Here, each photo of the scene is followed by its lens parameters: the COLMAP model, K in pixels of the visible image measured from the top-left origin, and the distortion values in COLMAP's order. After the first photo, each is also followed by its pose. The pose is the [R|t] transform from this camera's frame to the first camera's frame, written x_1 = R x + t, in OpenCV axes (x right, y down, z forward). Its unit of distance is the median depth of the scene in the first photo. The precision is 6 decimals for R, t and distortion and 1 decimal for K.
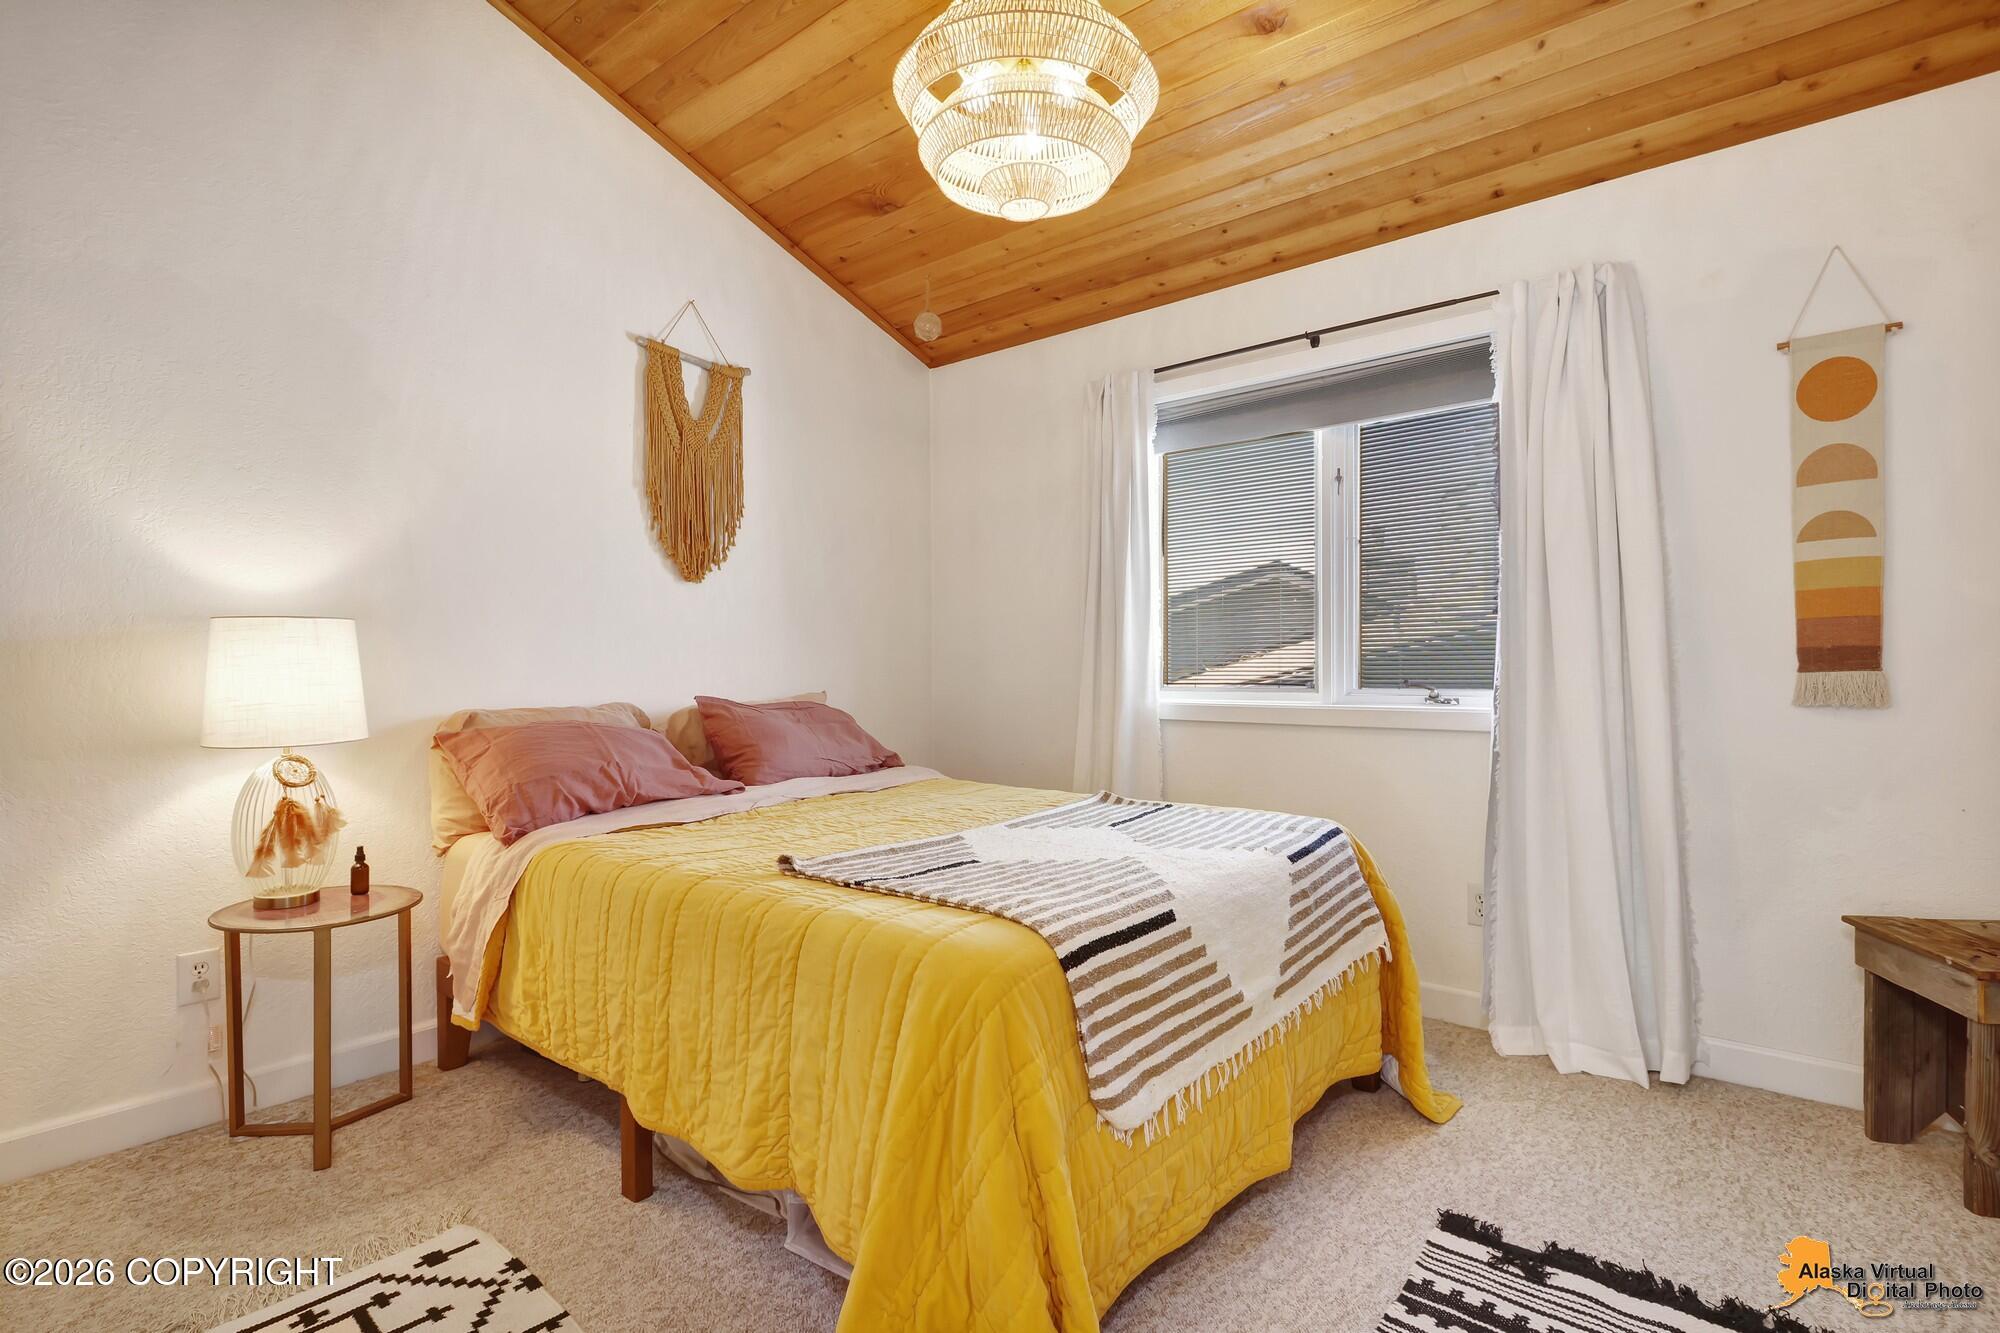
lens RADIAL K [[952.5, 0, 1000.3], [0, 952.5, 668.4], [0, 0, 1]] dist [0.009087, -0.000039]
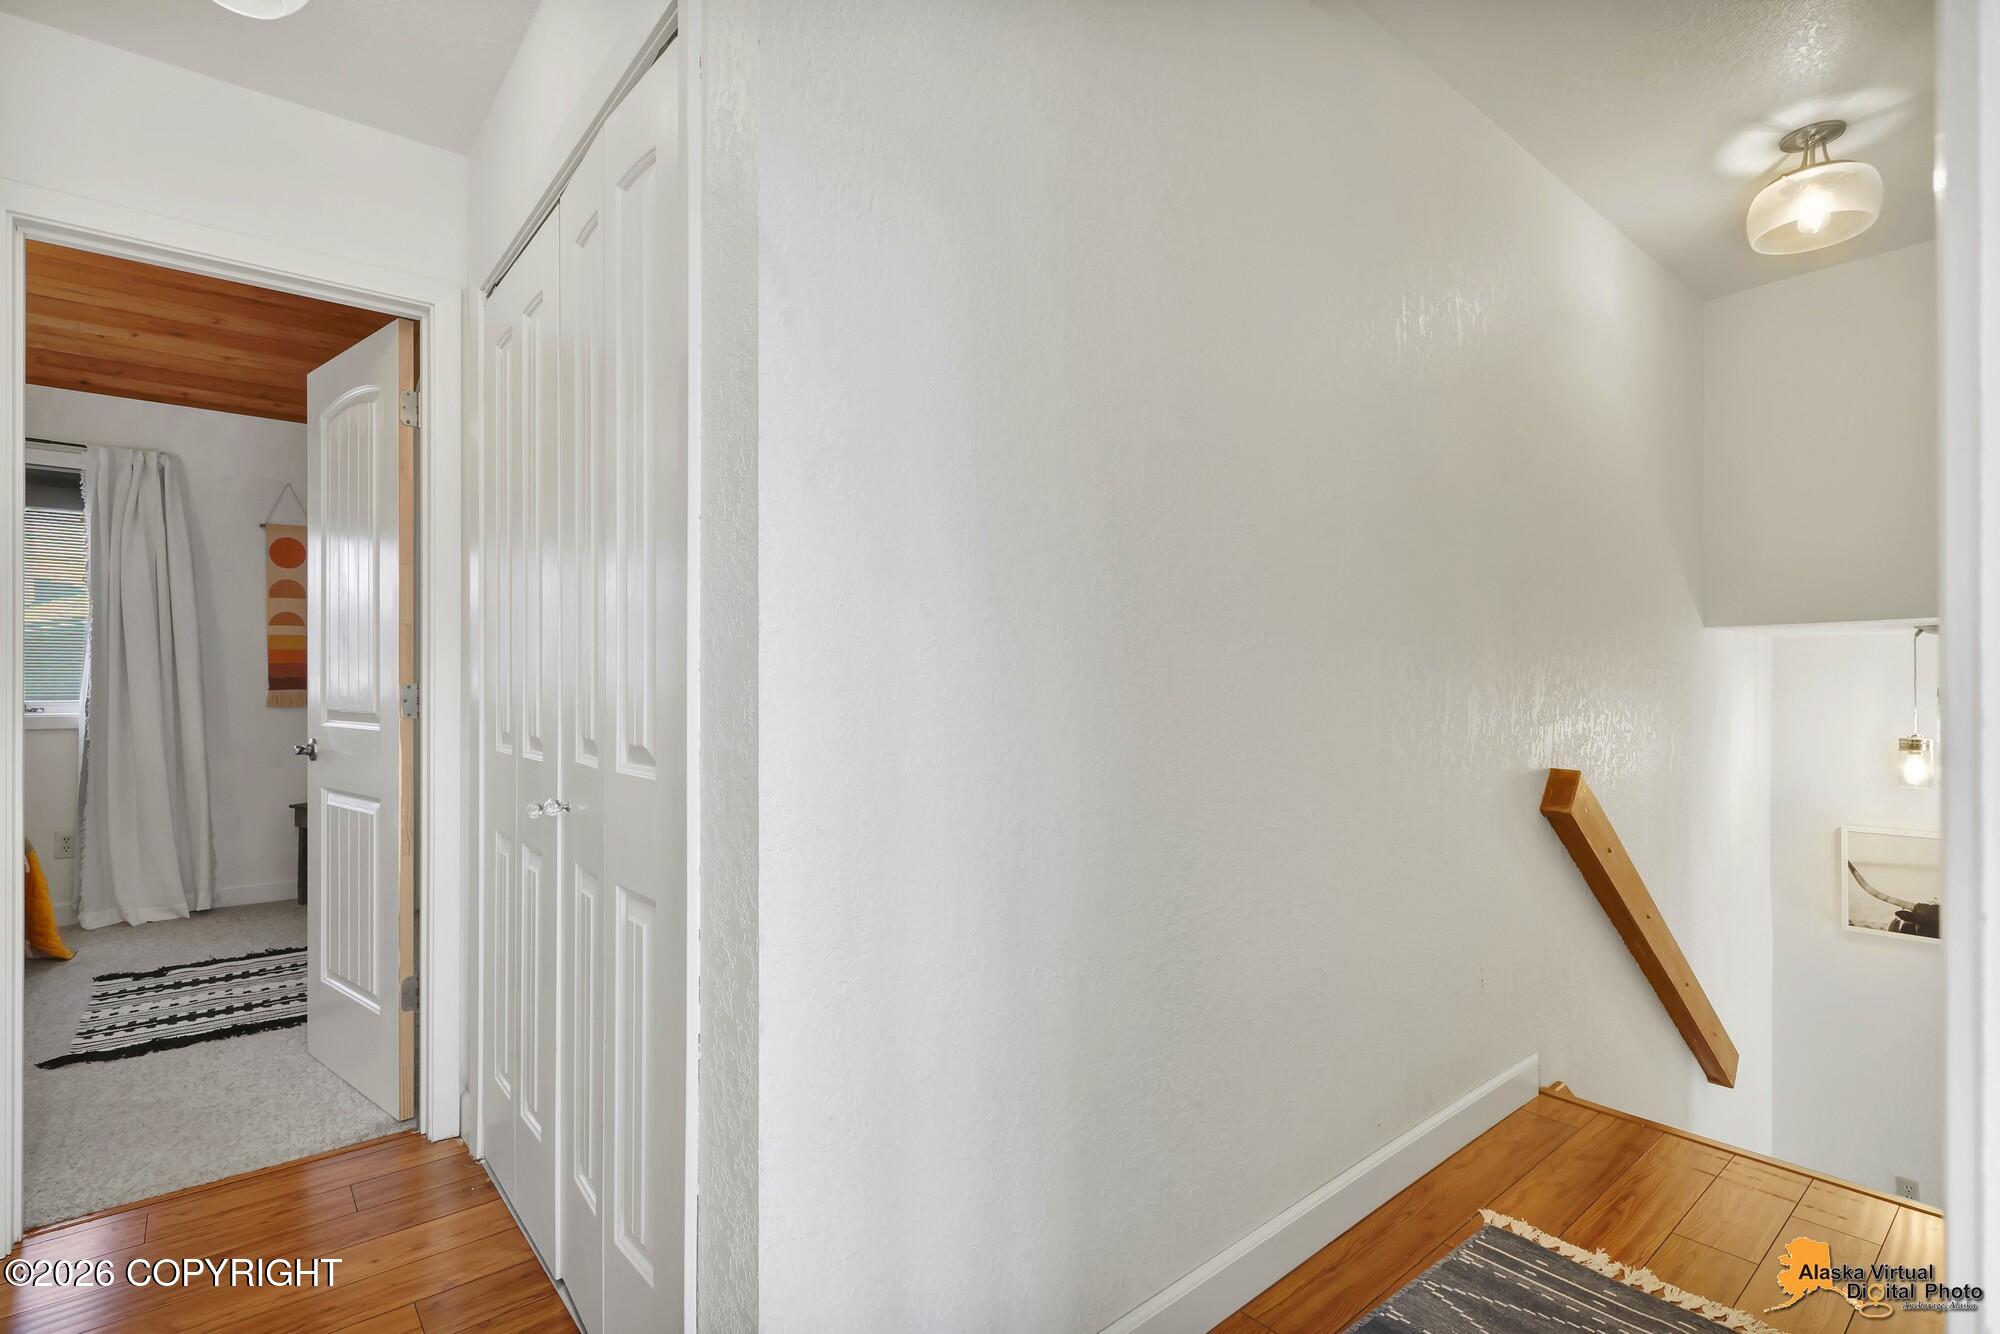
lens RADIAL K [[952.5, 0, 997.5], [0, 952.5, 676.9], [0, 0, 1]] dist [0.009087, -0.000039]
pose [[0.177236, 0.015107, 0.984052, -0.854143], [0.003049, 0.999869, -0.015899, 0.012772], [-0.984164, 0.005818, 0.177167, -0.840292]]
